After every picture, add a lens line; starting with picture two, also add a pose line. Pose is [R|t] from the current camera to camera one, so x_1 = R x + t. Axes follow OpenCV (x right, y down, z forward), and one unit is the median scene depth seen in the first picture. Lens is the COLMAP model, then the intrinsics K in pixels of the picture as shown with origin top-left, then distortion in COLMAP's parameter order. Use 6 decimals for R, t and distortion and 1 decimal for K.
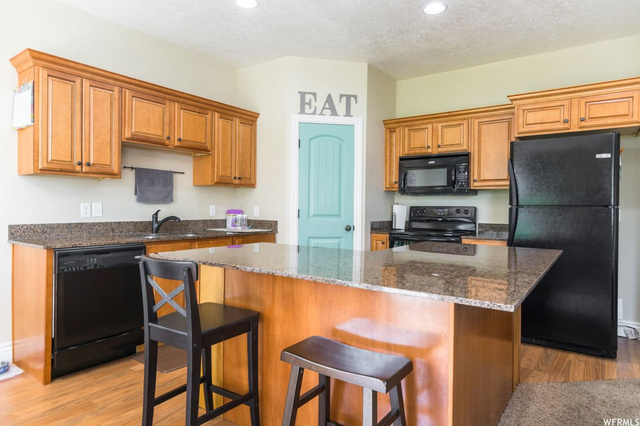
lens RADIAL K [[397.8, 0, 320.0], [0, 397.8, 213.0], [0, 0, 1]] dist [0.006293, 0.001270]
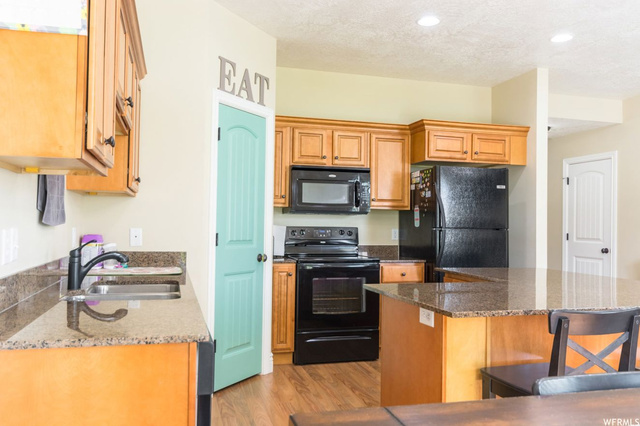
lens RADIAL K [[529.0, 0, 320.0], [0, 529.0, 213.0], [0, 0, 1]] dist [-0.002058, -0.001094]
pose [[0.618833, 0.015686, 0.785366, -0.631299], [0.003874, 0.999728, -0.023019, -0.021729], [-0.785513, 0.017287, 0.618604, 0.321333]]
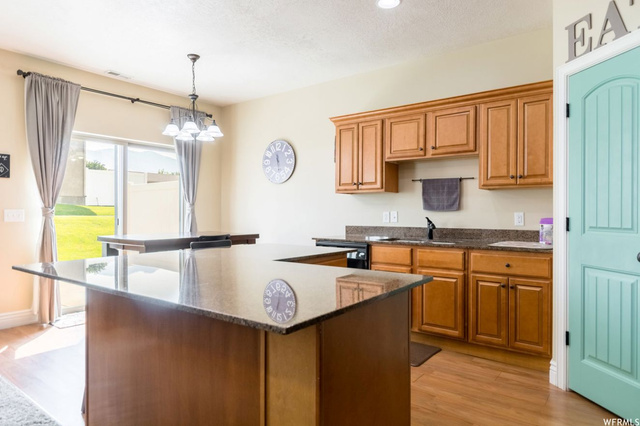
lens RADIAL K [[388.7, 0, 320.0], [0, 388.7, 213.0], [0, 0, 1]] dist [-0.004256, -0.001385]
pose [[-0.012774, -0.016952, -0.999775, 0.545042], [-0.027571, 0.999482, -0.016595, 0.005703], [0.999538, 0.027353, -0.013235, 0.622459]]
